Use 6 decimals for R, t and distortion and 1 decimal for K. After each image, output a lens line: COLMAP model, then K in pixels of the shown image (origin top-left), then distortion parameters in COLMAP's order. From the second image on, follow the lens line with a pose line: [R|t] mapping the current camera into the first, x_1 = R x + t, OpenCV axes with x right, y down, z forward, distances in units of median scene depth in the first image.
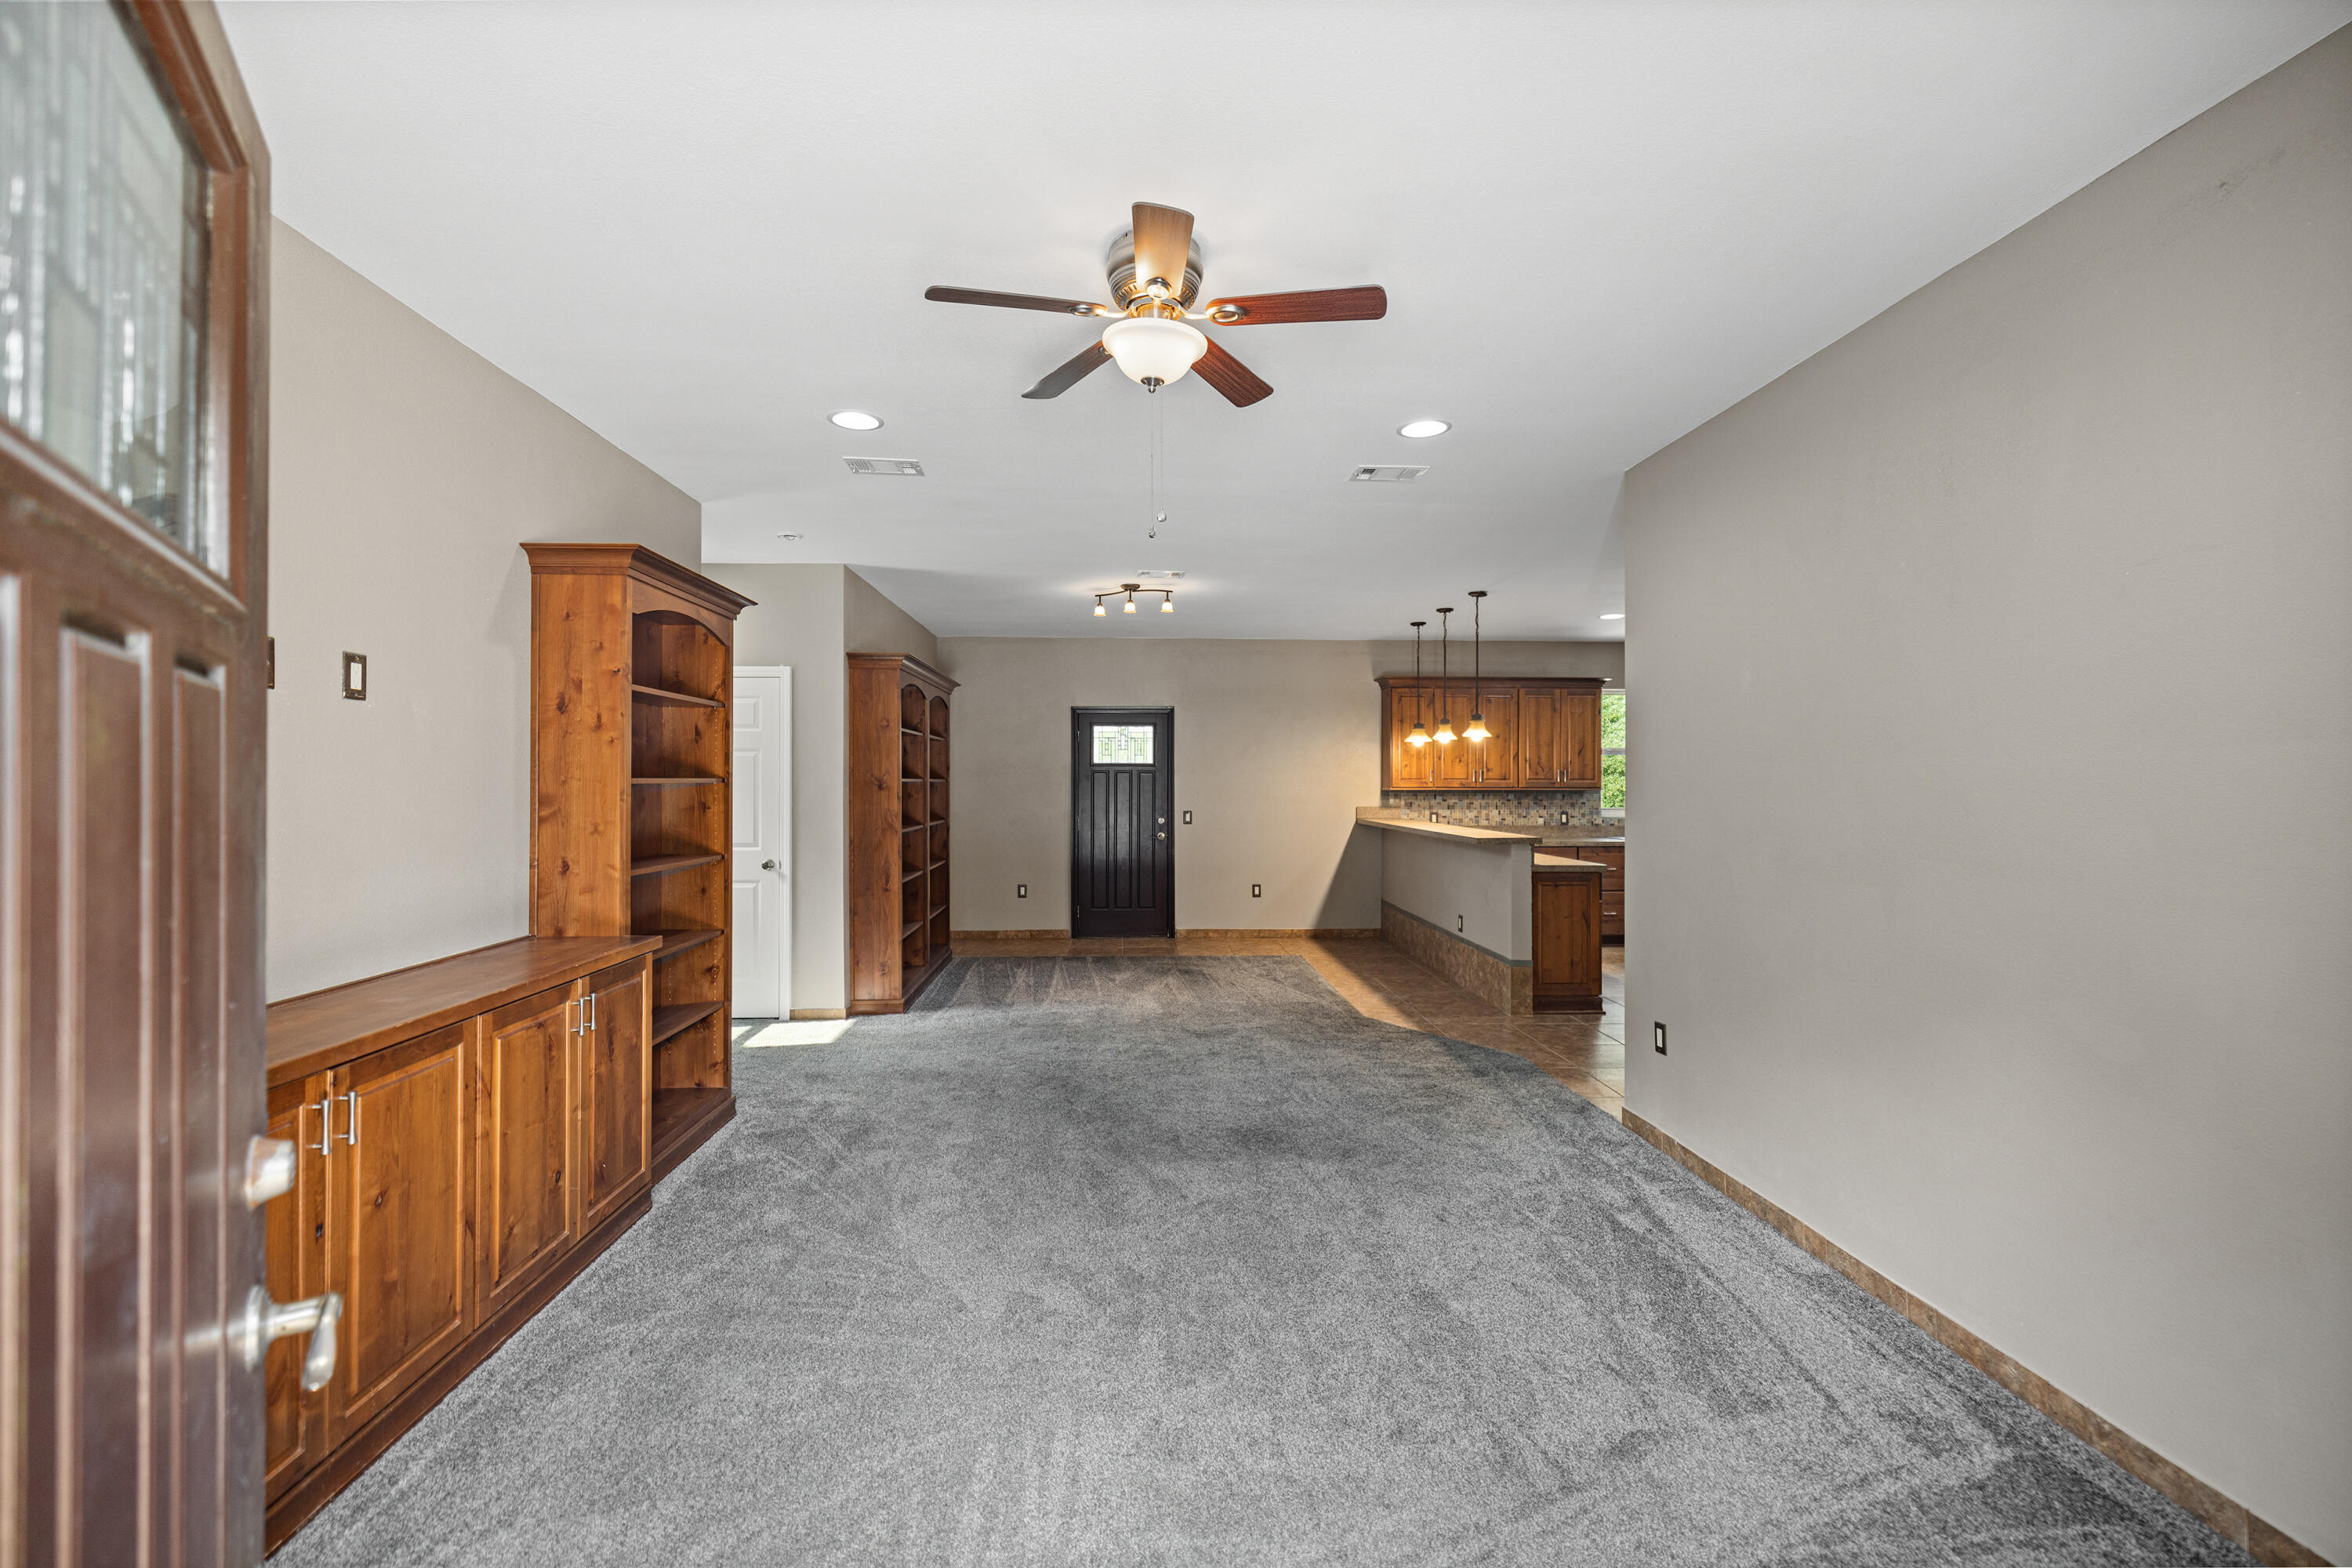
lens RADIAL K [[997.8, 0, 1162.0], [0, 997.8, 771.1], [0, 0, 1]] dist [0.001551, -0.000179]
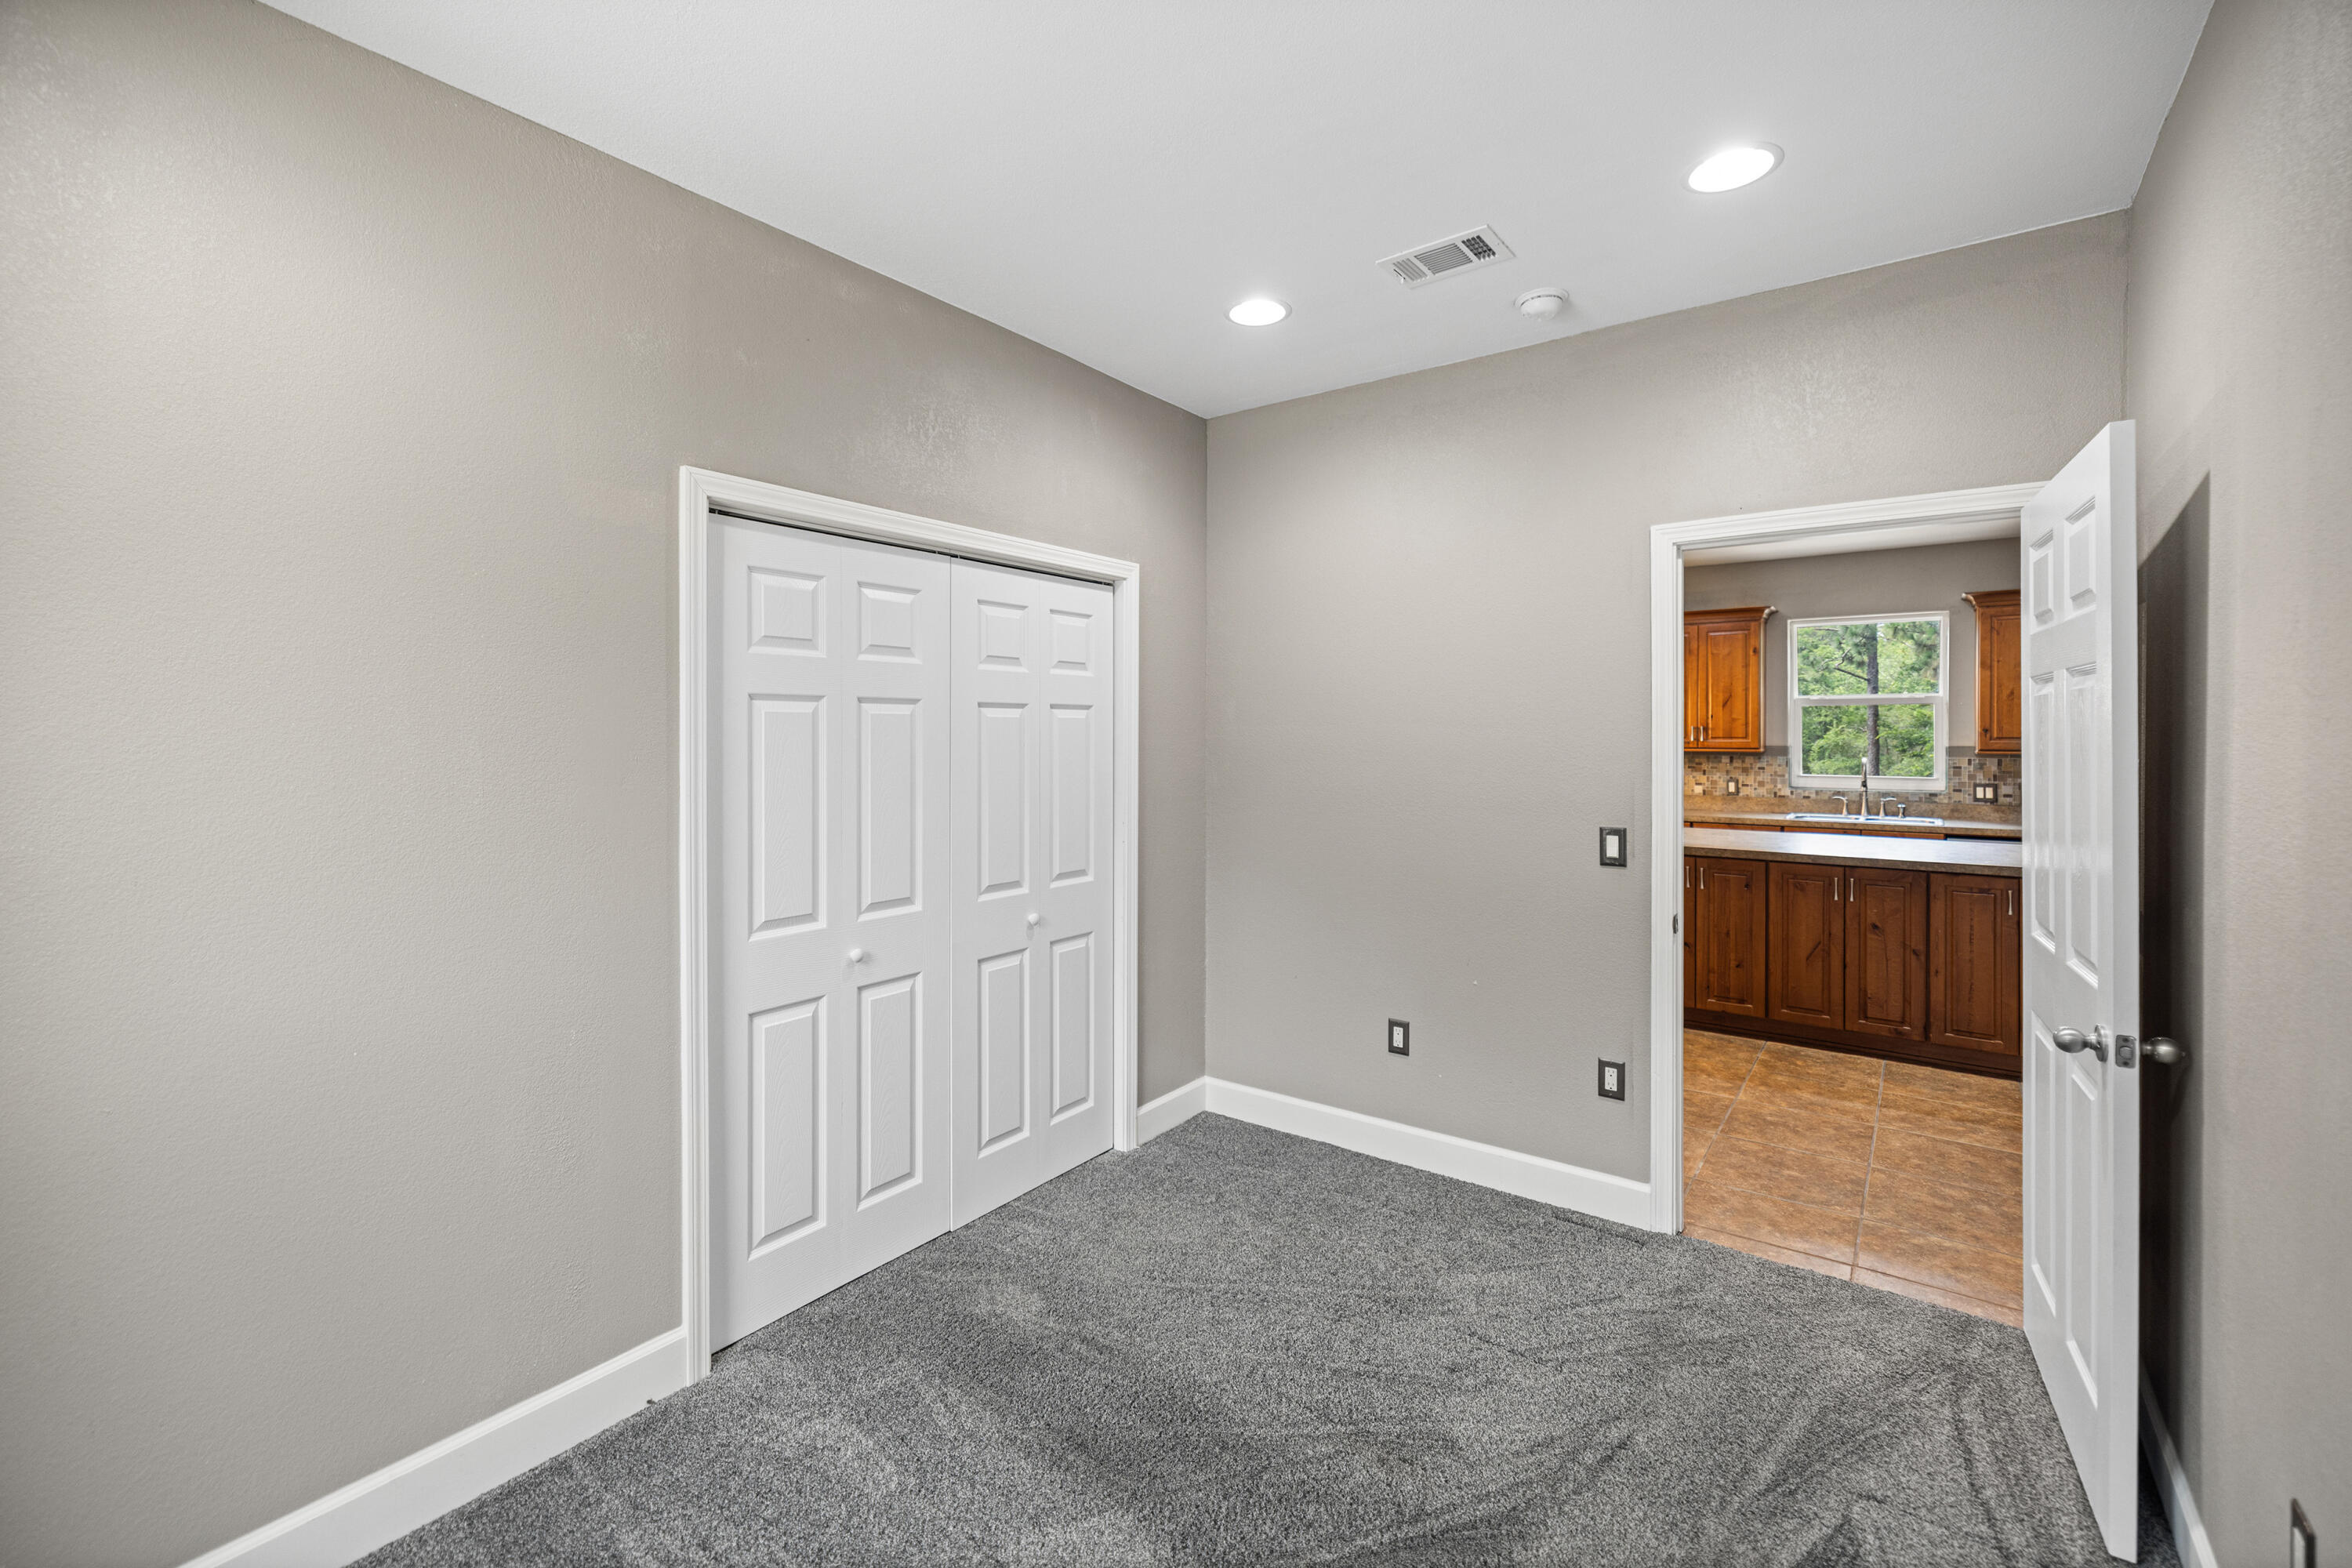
lens RADIAL K [[997.8, 0, 1153.4], [0, 997.8, 745.8], [0, 0, 1]] dist [0.001551, -0.000179]
pose [[0.765798, 0.006717, -0.643046, 0.567804], [0.007979, 0.999769, 0.019945, -0.004799], [0.643032, -0.020404, 0.765568, 0.098764]]
